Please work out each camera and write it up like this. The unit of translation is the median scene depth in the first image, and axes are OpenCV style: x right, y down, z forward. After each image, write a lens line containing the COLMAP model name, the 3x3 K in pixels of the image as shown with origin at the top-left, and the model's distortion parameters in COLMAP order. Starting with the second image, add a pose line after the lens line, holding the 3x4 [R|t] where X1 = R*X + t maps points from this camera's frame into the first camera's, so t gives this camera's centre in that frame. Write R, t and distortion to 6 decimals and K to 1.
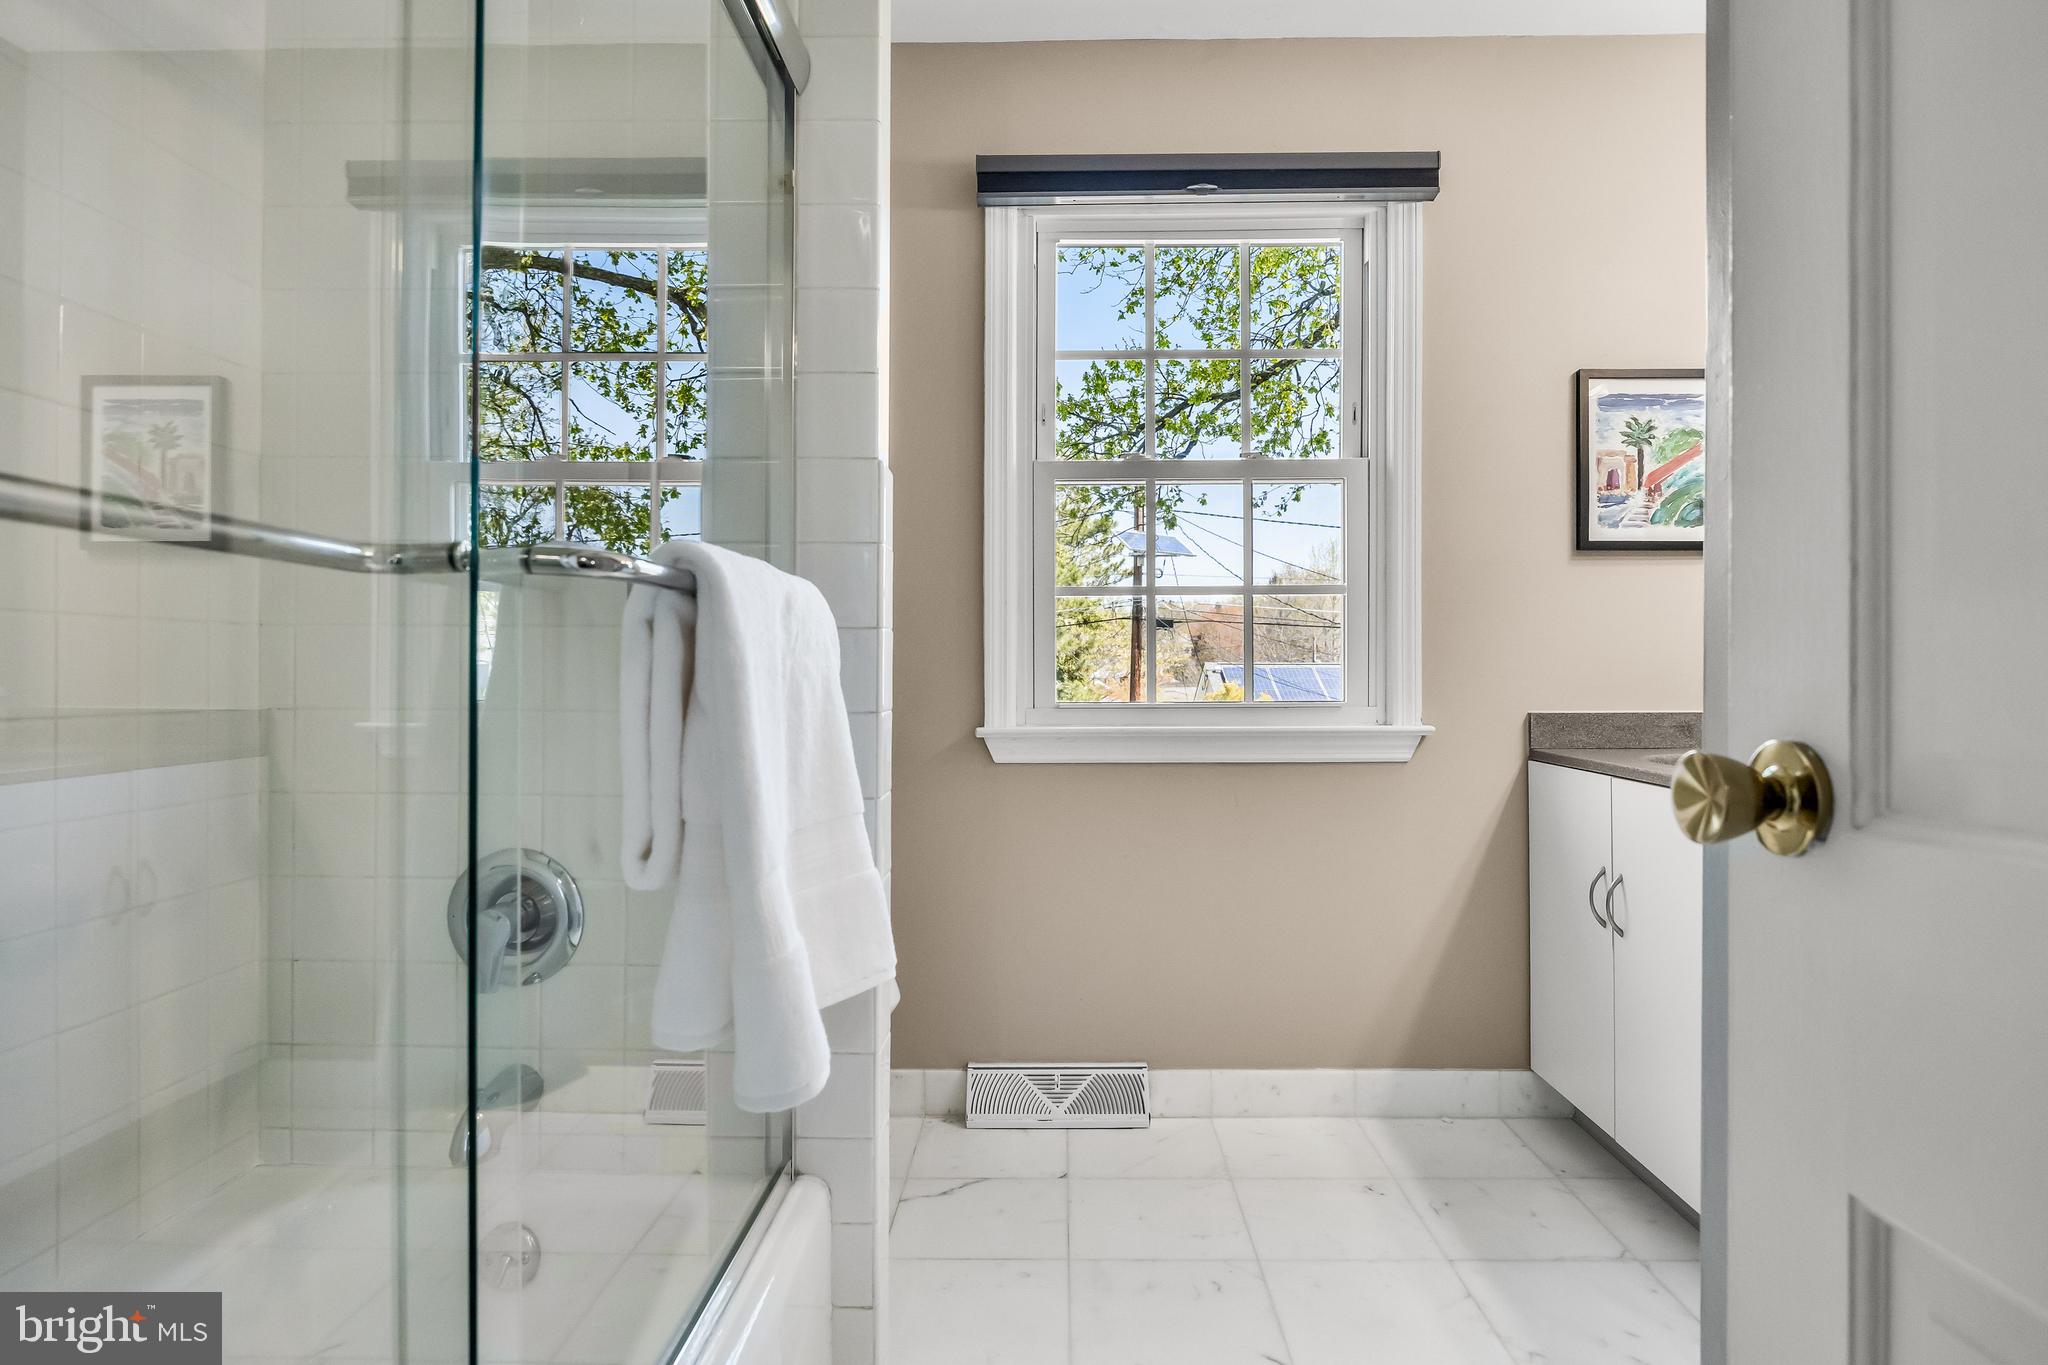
lens RADIAL K [[1252.1, 0, 1024.0], [0, 1252.1, 682.5], [0, 0, 1]] dist [0.050015, -0.000174]
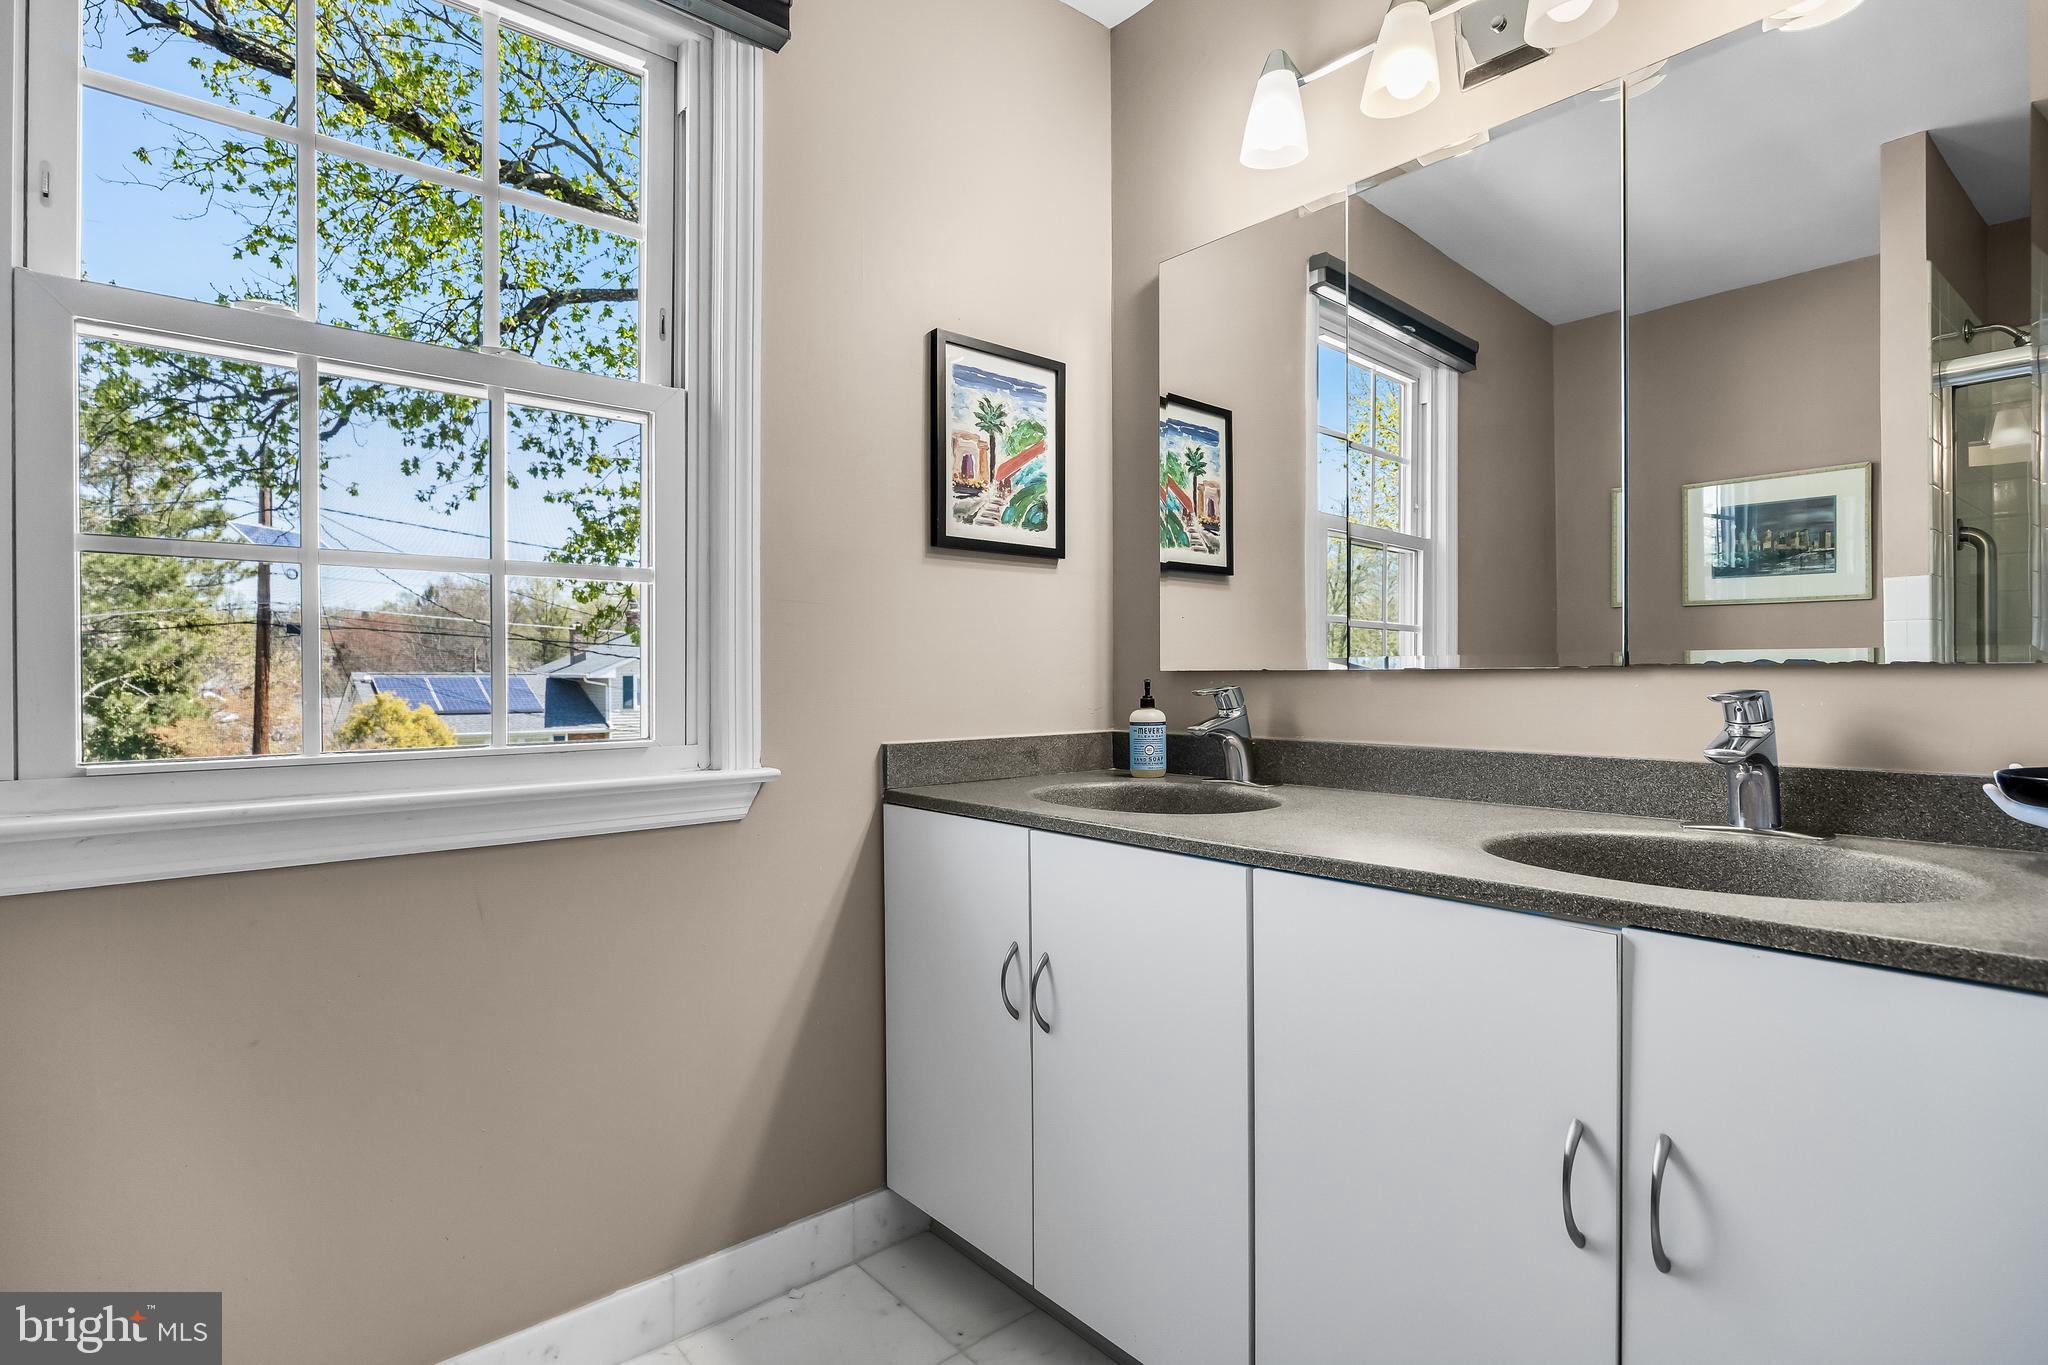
lens RADIAL K [[1017.8, 0, 1035.8], [0, 1017.8, 683.9], [0, 0, 1]] dist [-0.002363, -0.000976]
pose [[0.737954, -0.006885, 0.674816, 0.035670], [0.009063, 0.999959, 0.000292, -0.013841], [-0.674791, 0.005900, 0.737986, 0.457477]]
